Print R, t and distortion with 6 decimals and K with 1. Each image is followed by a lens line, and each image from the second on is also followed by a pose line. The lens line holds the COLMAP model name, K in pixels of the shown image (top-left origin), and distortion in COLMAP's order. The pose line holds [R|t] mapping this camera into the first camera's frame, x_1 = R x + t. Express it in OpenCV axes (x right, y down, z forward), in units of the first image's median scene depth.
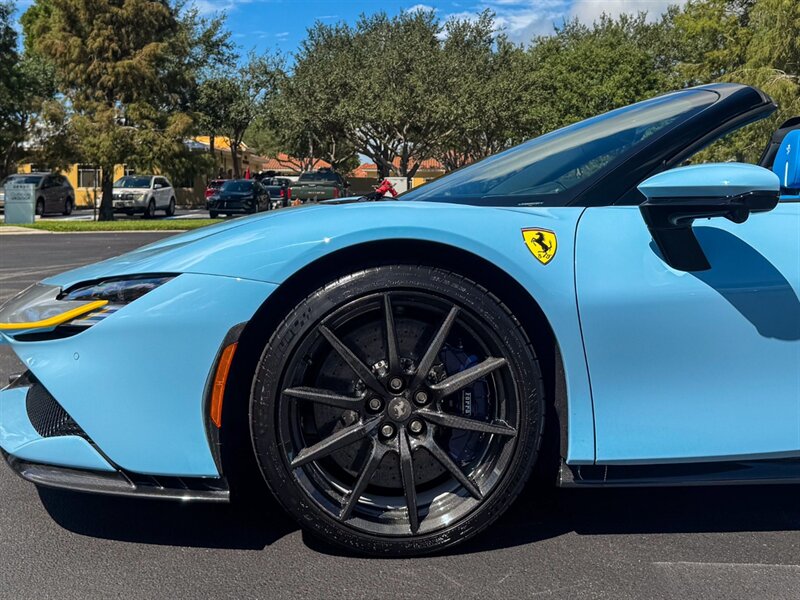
lens RADIAL K [[900.2, 0, 405.8], [0, 900.2, 214.1], [0, 0, 1]] dist [0.172364, -0.388555]
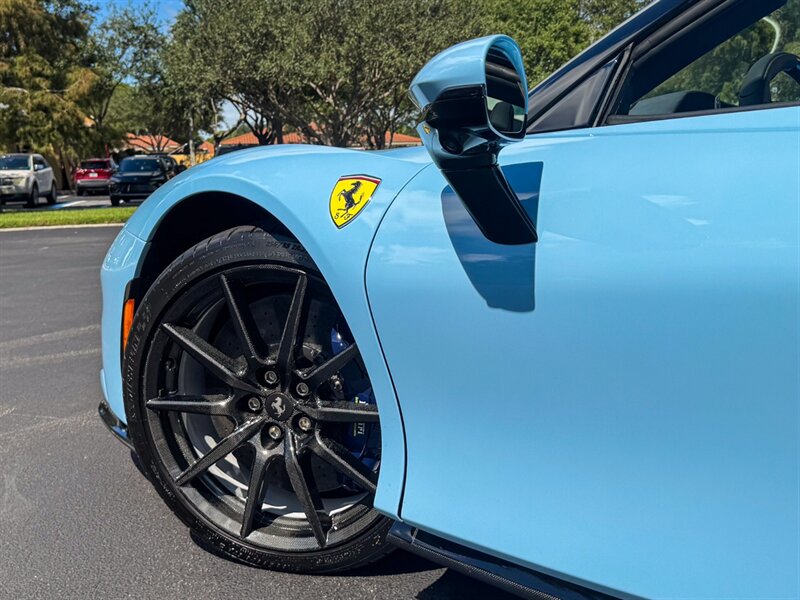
lens RADIAL K [[902.4, 0, 351.6], [0, 902.4, 314.2], [0, 0, 1]] dist [0.223226, -0.540898]
pose [[0.990029, -0.052369, 0.130768, -0.112706], [0.034820, 0.990498, 0.133050, -0.000592], [-0.136493, -0.127170, 0.982445, 0.145390]]
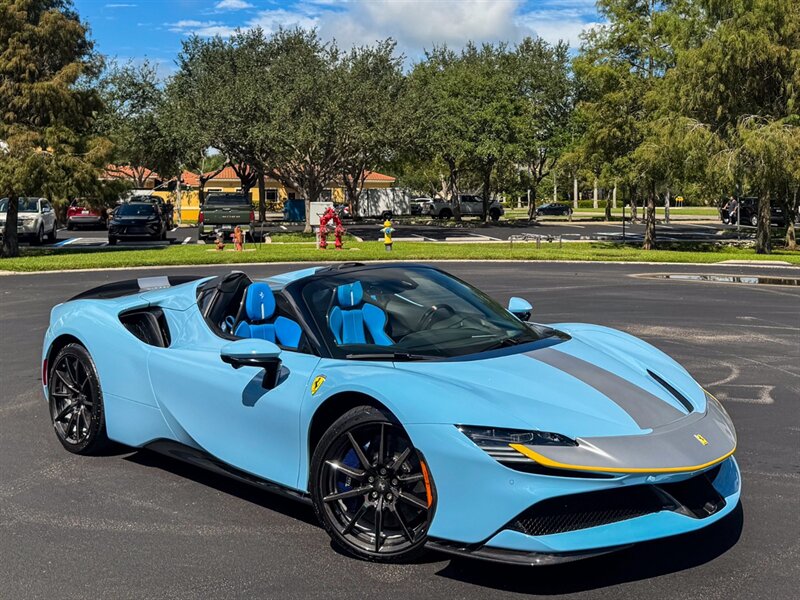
lens RADIAL K [[907.3, 0, 470.9], [0, 907.3, 190.8], [0, 0, 1]] dist [0.170282, -0.356784]
pose [[0.958550, 0.001928, 0.284919, -0.126860], [0.006585, 0.999560, -0.028920, -0.020333], [-0.284849, 0.029597, 0.958115, -0.029899]]
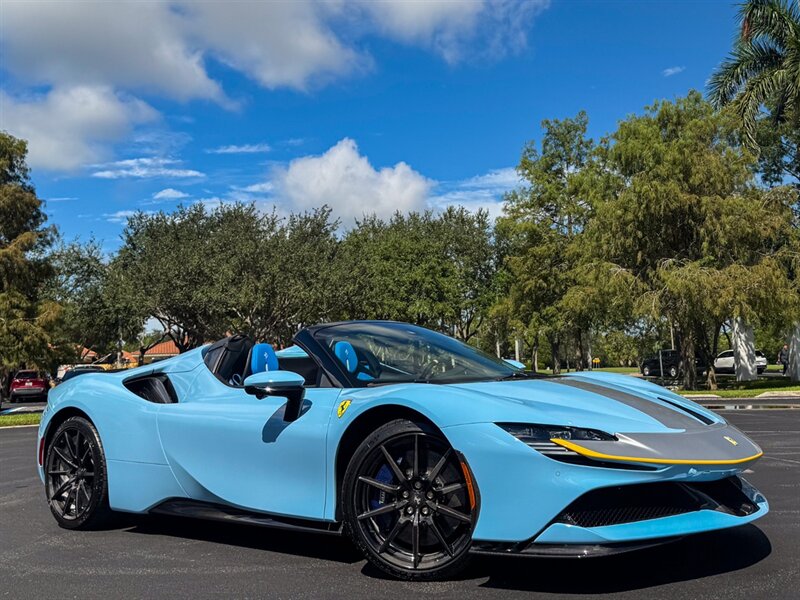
lens RADIAL K [[855.8, 0, 424.2], [0, 855.8, 220.6], [0, 0, 1]] dist [0.161312, -0.334662]
pose [[0.948128, 0.021575, 0.317155, -0.138785], [0.041420, 0.980804, -0.190545, -0.000125], [-0.315178, 0.193798, 0.929035, -0.022100]]
